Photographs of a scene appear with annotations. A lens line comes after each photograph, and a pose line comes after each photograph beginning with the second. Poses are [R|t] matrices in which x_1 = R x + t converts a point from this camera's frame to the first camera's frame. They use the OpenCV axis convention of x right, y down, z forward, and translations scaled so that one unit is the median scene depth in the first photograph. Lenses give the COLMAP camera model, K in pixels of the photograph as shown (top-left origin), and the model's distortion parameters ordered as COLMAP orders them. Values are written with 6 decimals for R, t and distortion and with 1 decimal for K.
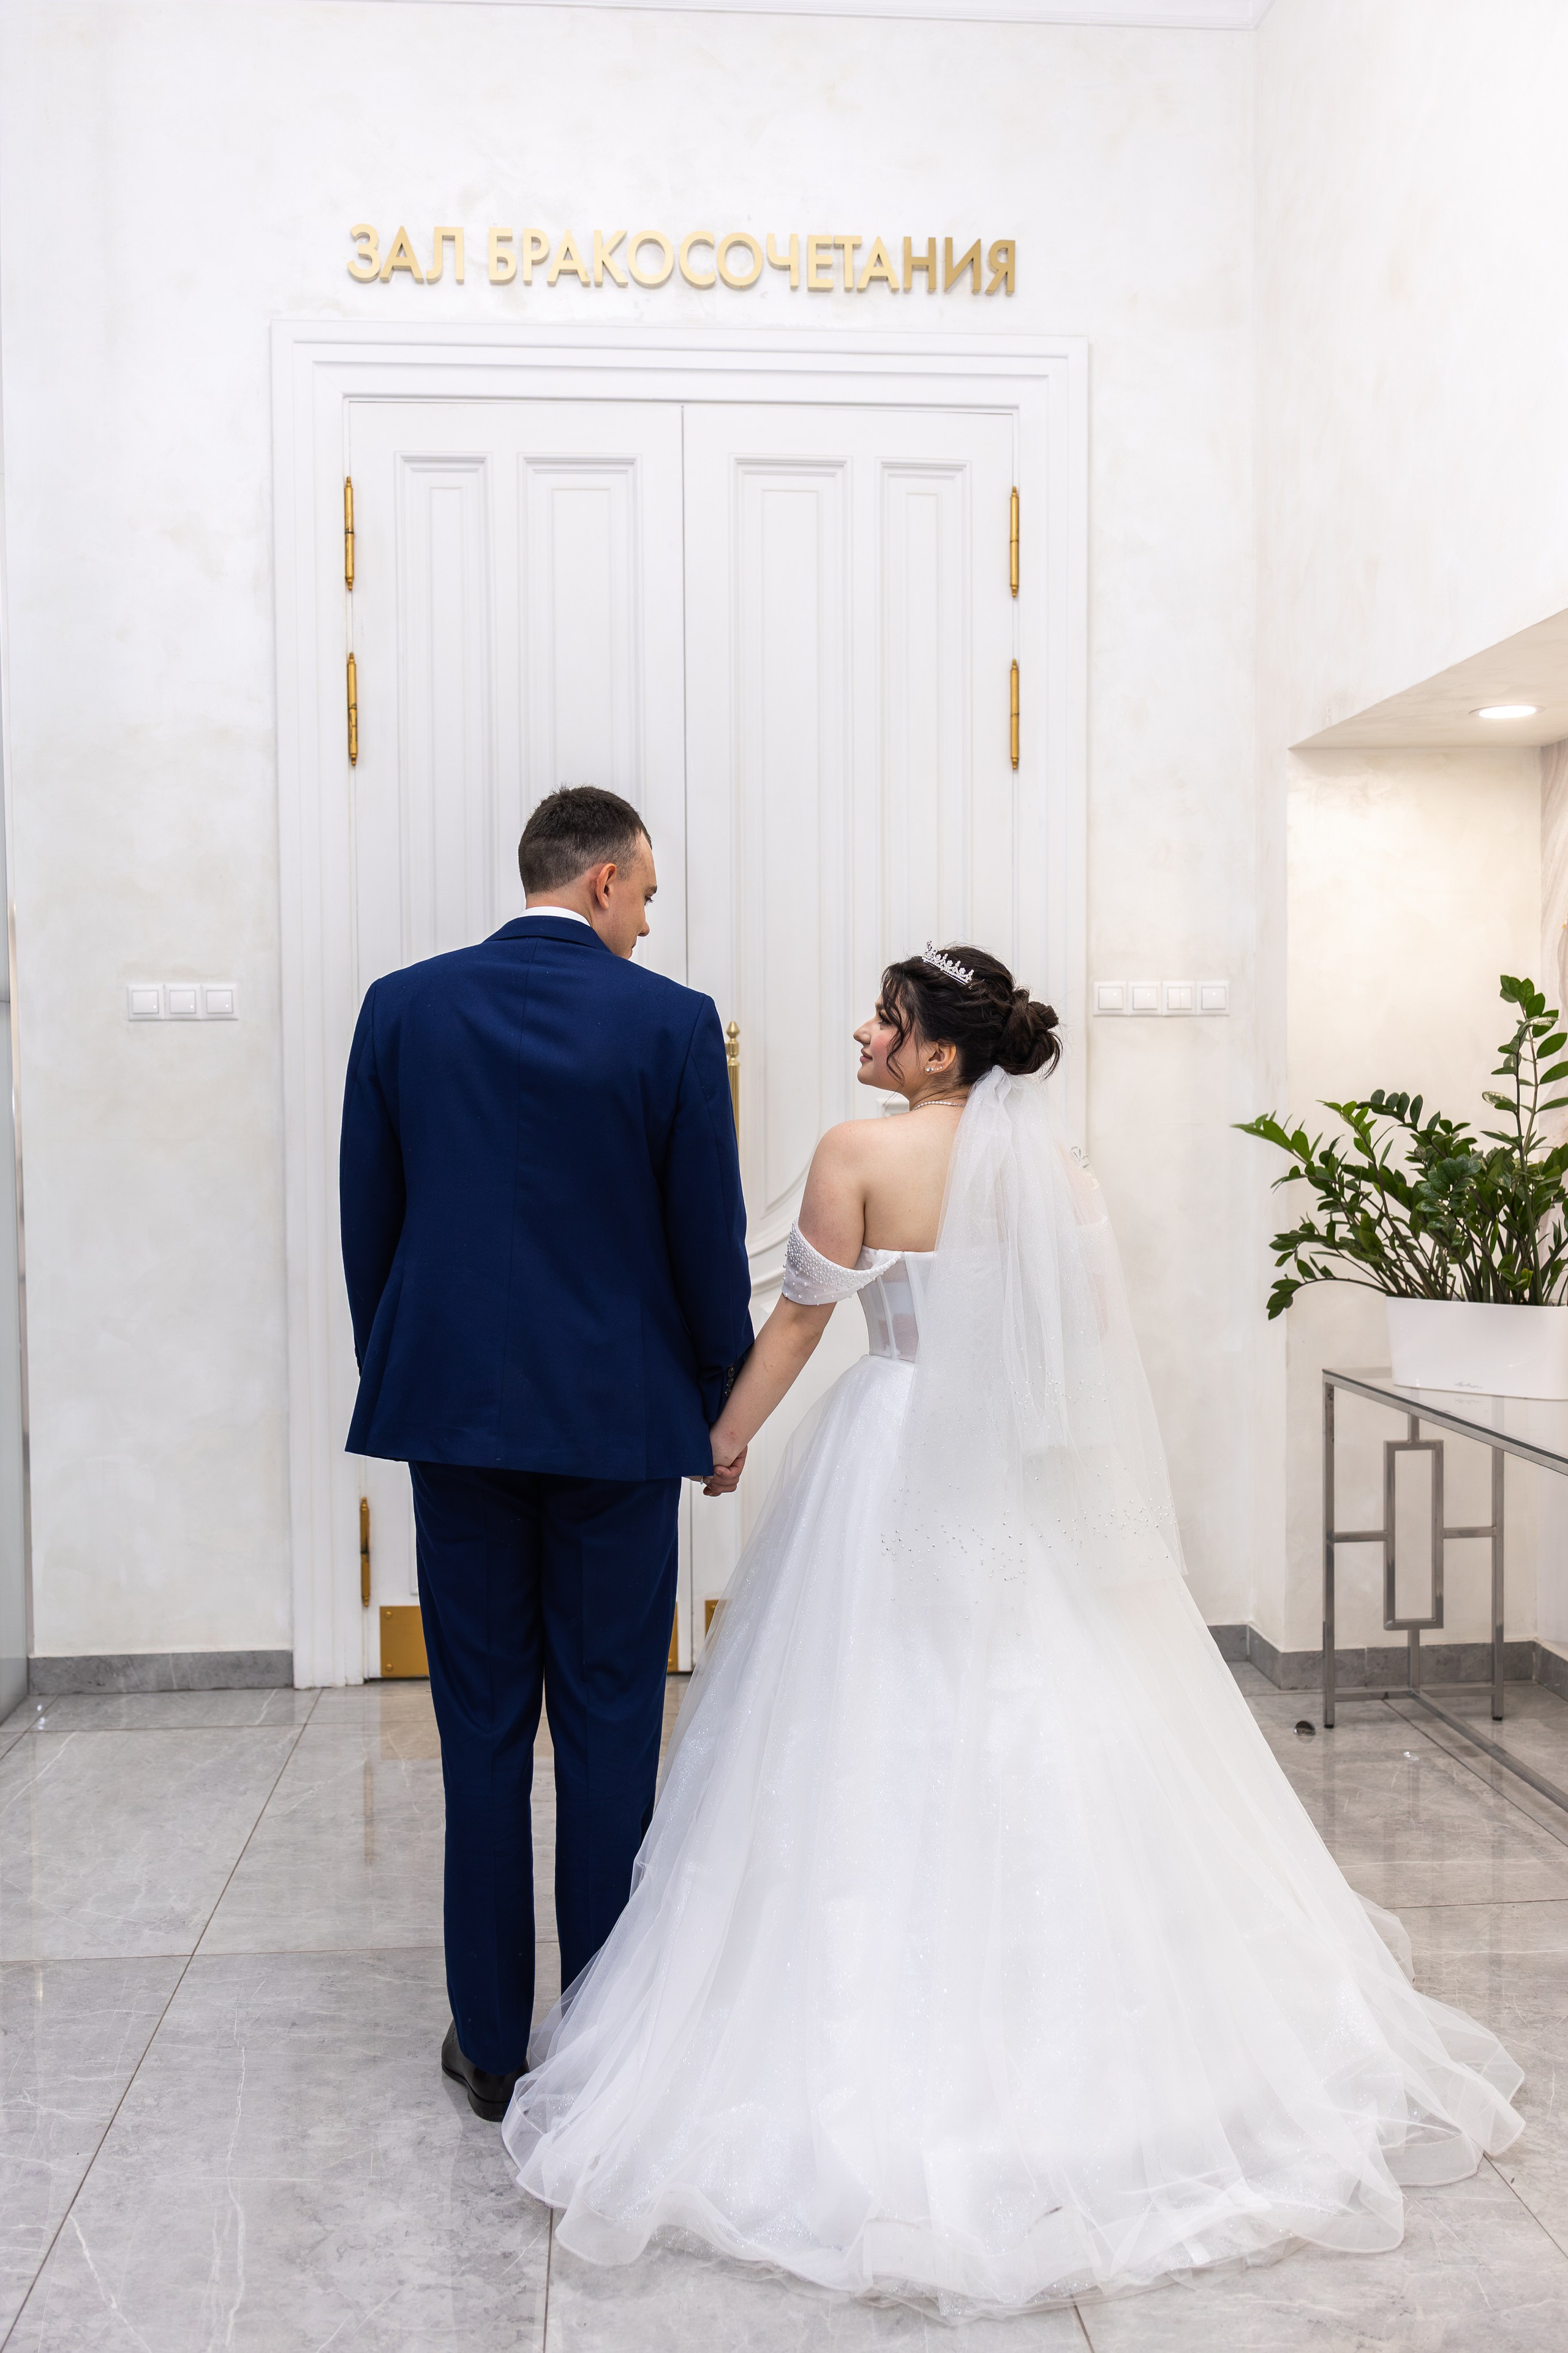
lens RADIAL K [[2023.1, 0, 789.9], [0, 2023.1, 1181.3], [0, 0, 1]] dist [0.038765, -0.079932]
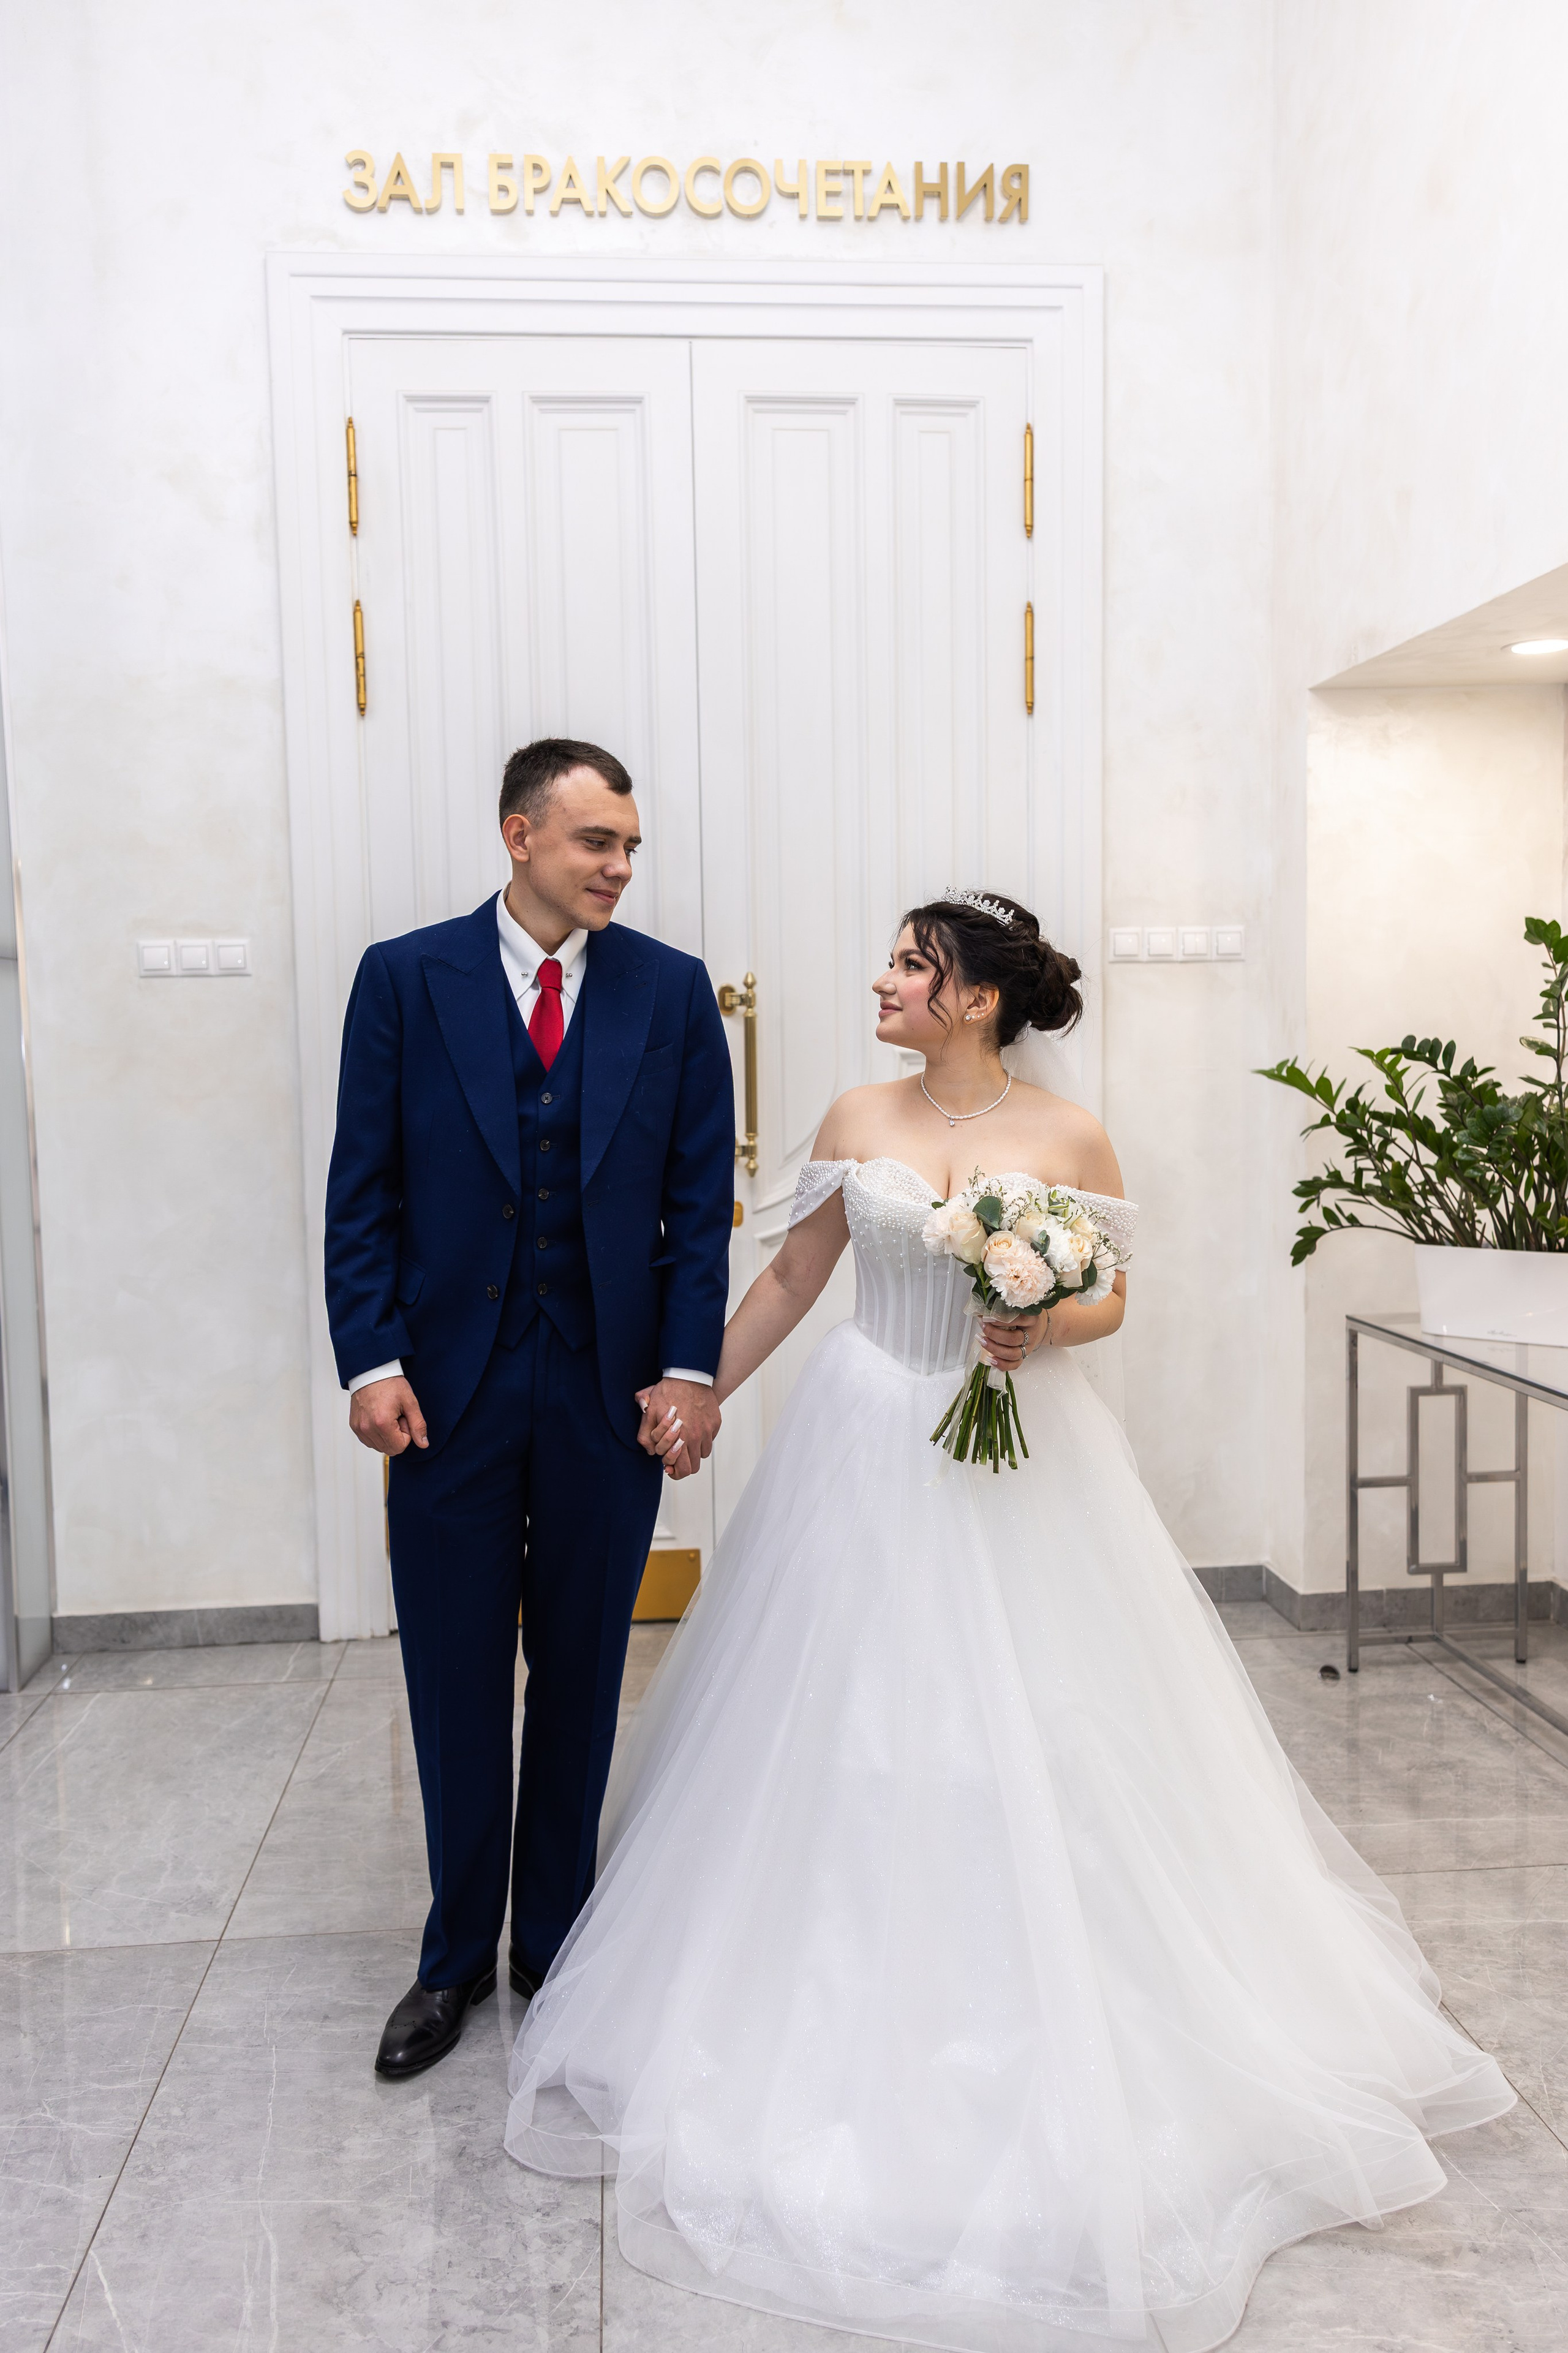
lens RADIAL K [[1872.5, 0, 784.0], [0, 1872.5, 1176.5], [0, 0, 1]] dist [0.070045, -0.064637]
pose [[0.999910, -0.011173, 0.007478, -0.019189], [0.010912, 0.999360, 0.034075, -0.009926], [-0.007854, -0.033990, 0.999391, 0.073563]]
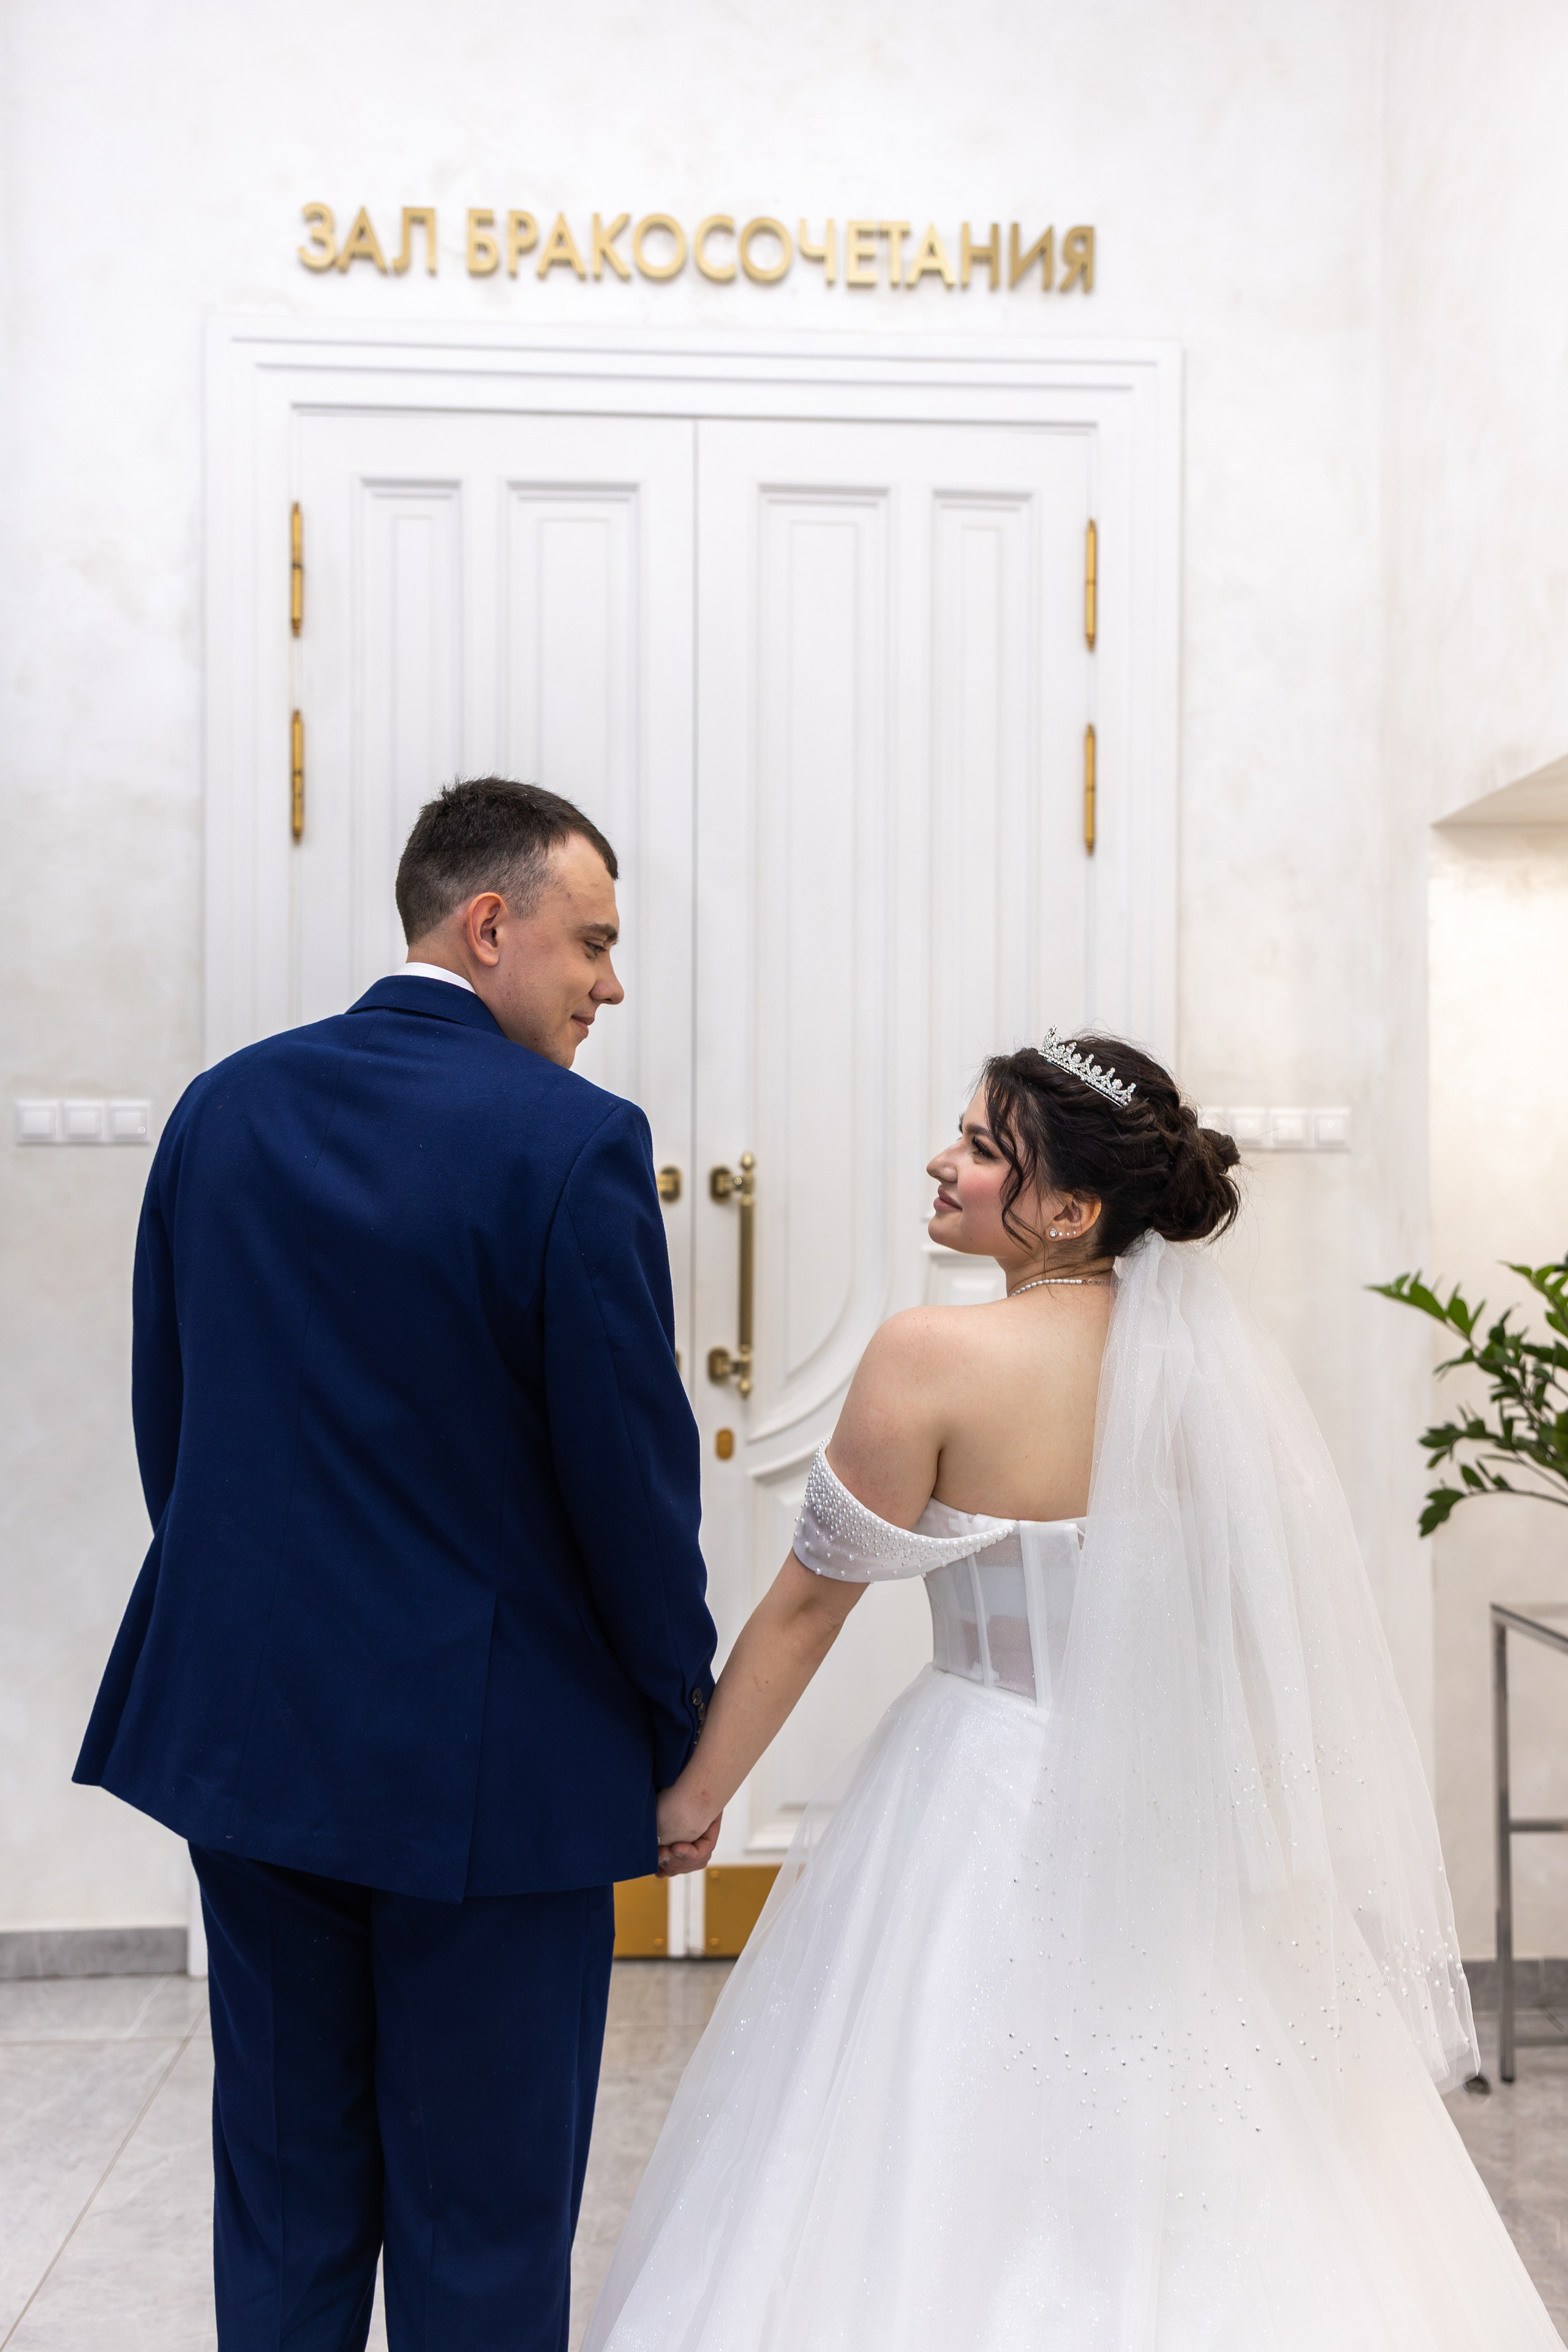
lens RADIAL K [[1839.6, 0, 793.5], [0, 1839.6, 1190.1], [0, 0, 1]] dist [0.054992, -0.005581]
pose [[0.999619, 0.010234, -0.025634, 0.010676], [-0.011735, 0.998184, -0.059084, -0.019751], [0.024983, 0.059363, 0.997924, 0.255980]]
